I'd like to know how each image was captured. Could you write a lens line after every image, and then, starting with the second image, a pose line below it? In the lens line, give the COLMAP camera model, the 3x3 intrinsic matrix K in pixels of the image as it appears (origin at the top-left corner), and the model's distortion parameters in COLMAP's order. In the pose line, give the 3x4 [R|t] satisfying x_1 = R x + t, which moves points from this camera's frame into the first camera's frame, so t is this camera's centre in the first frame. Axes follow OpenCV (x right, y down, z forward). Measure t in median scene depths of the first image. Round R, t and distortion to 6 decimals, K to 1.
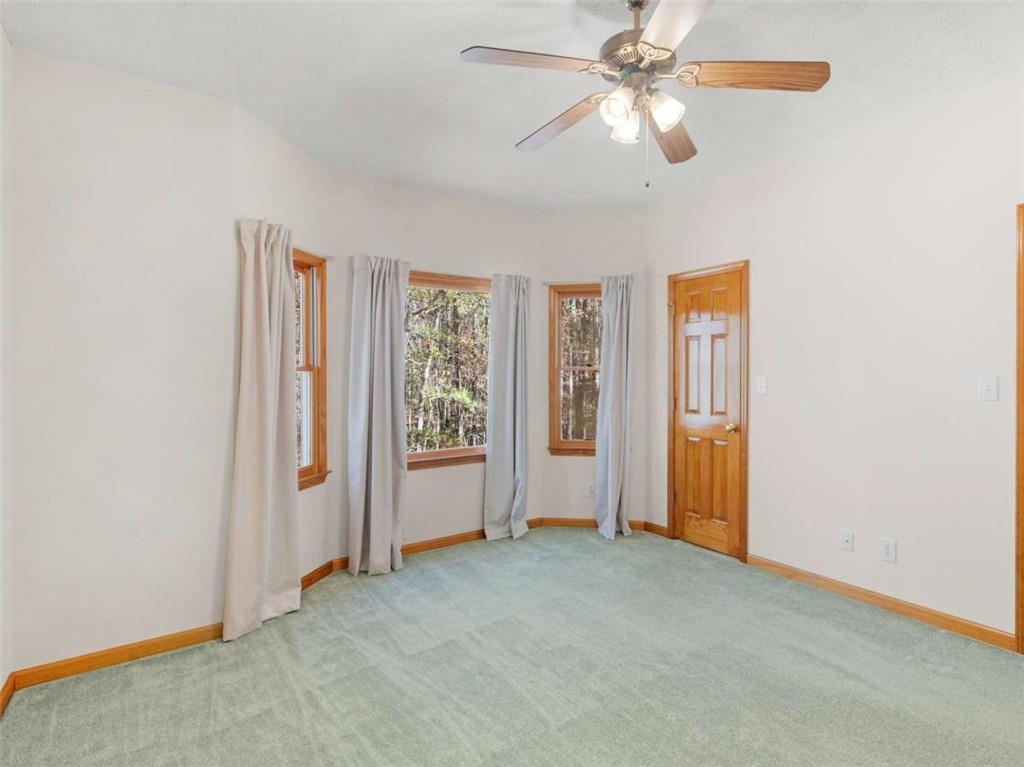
lens RADIAL K [[524.7, 0, 544.1], [0, 524.7, 373.5], [0, 0, 1]] dist [-0.000825, 0.000507]
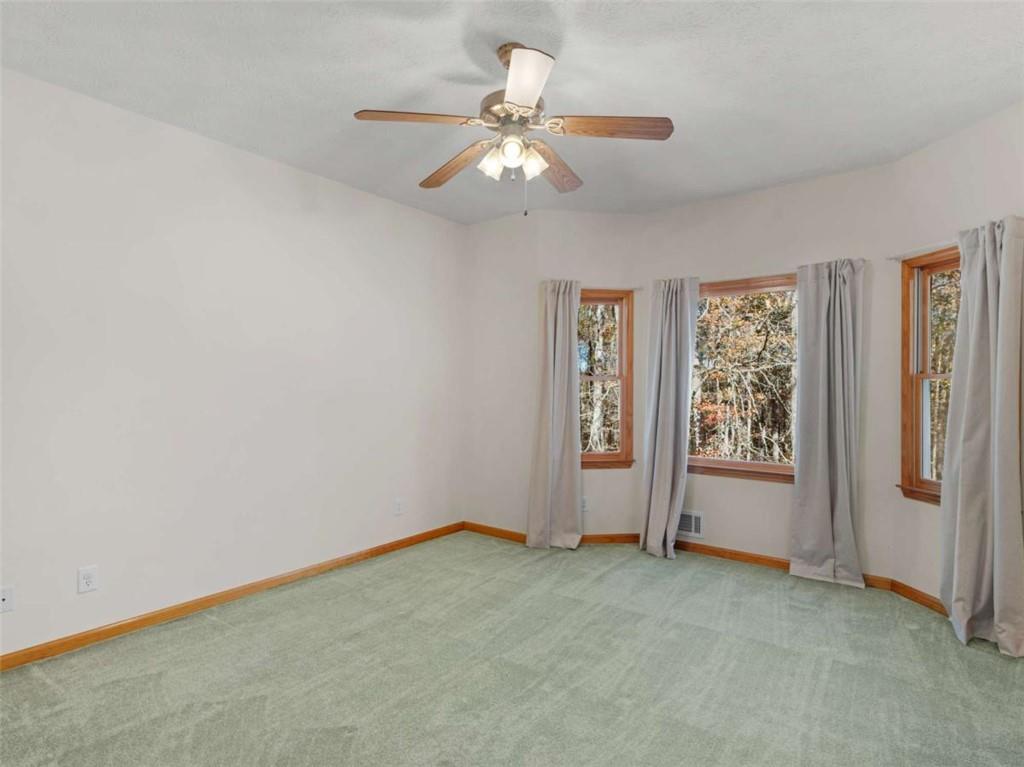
lens RADIAL K [[524.7, 0, 515.2], [0, 524.7, 381.2], [0, 0, 1]] dist [-0.000825, 0.000507]
pose [[0.304734, 0.007254, -0.952410, 0.646385], [-0.001321, 0.999973, 0.007194, -0.009277], [0.952437, -0.000934, 0.304735, 0.328888]]
